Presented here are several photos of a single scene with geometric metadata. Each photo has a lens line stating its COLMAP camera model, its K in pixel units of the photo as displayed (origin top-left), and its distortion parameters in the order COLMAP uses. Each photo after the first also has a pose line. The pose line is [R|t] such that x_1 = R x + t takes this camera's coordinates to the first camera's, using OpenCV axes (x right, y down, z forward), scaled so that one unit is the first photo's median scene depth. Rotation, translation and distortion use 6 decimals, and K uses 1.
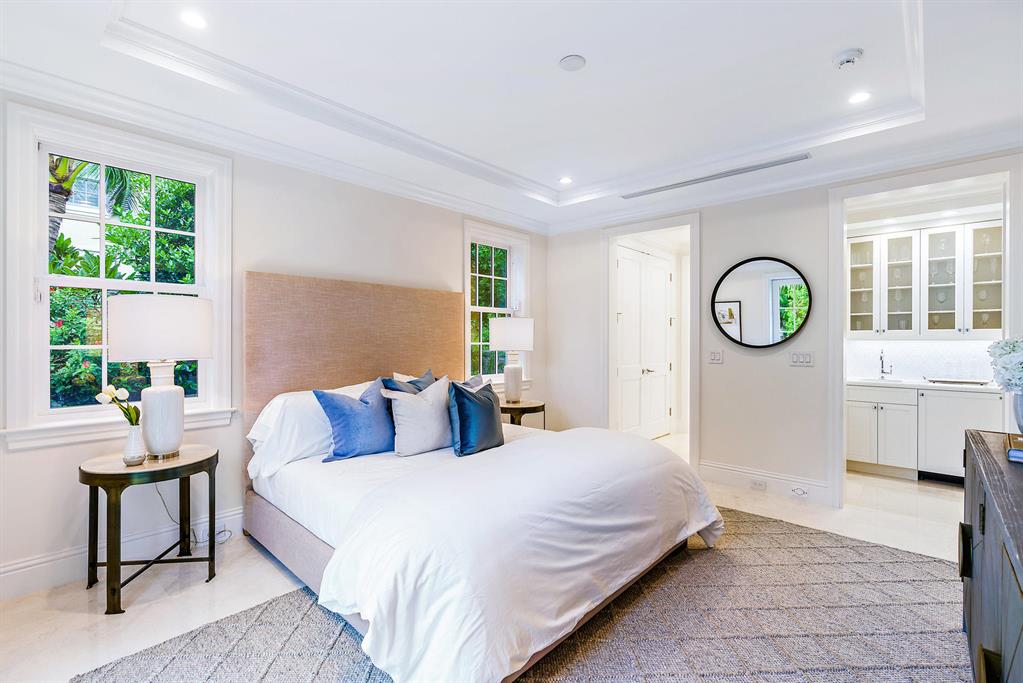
lens RADIAL K [[473.9, 0, 510.3], [0, 473.9, 320.3], [0, 0, 1]] dist [-0.001505, -0.000538]
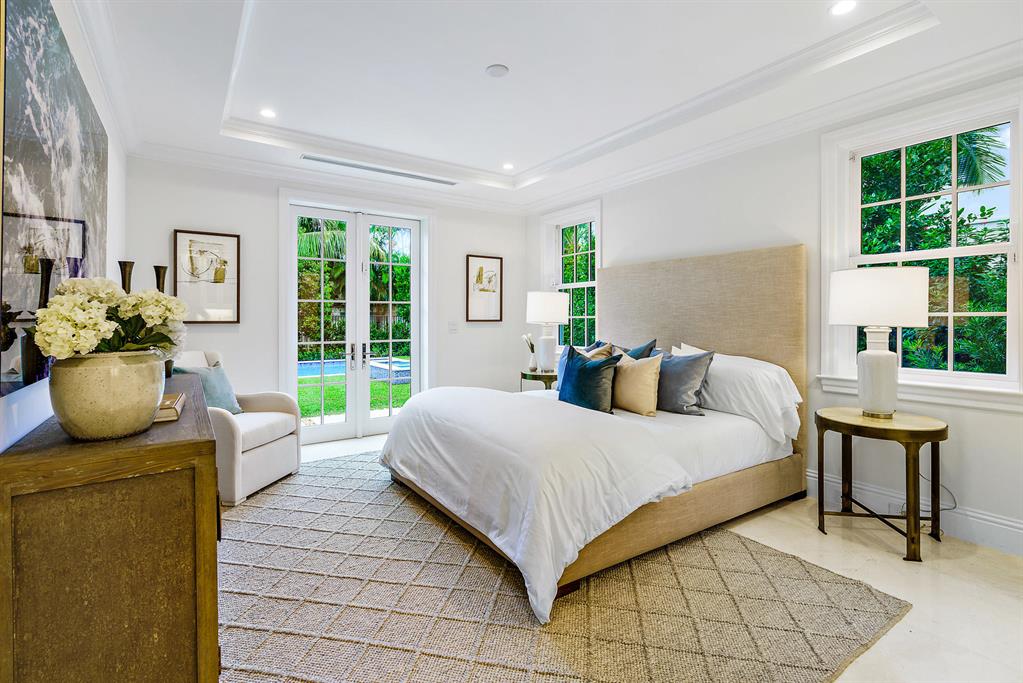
lens RADIAL K [[473.9, 0, 510.3], [0, 473.9, 320.3], [0, 0, 1]] dist [-0.001505, -0.000538]
pose [[-0.187434, 0.013527, -0.982184, 0.839998], [0.067503, 0.997719, 0.000859, 0.034280], [0.979955, -0.066139, -0.187920, 0.810958]]
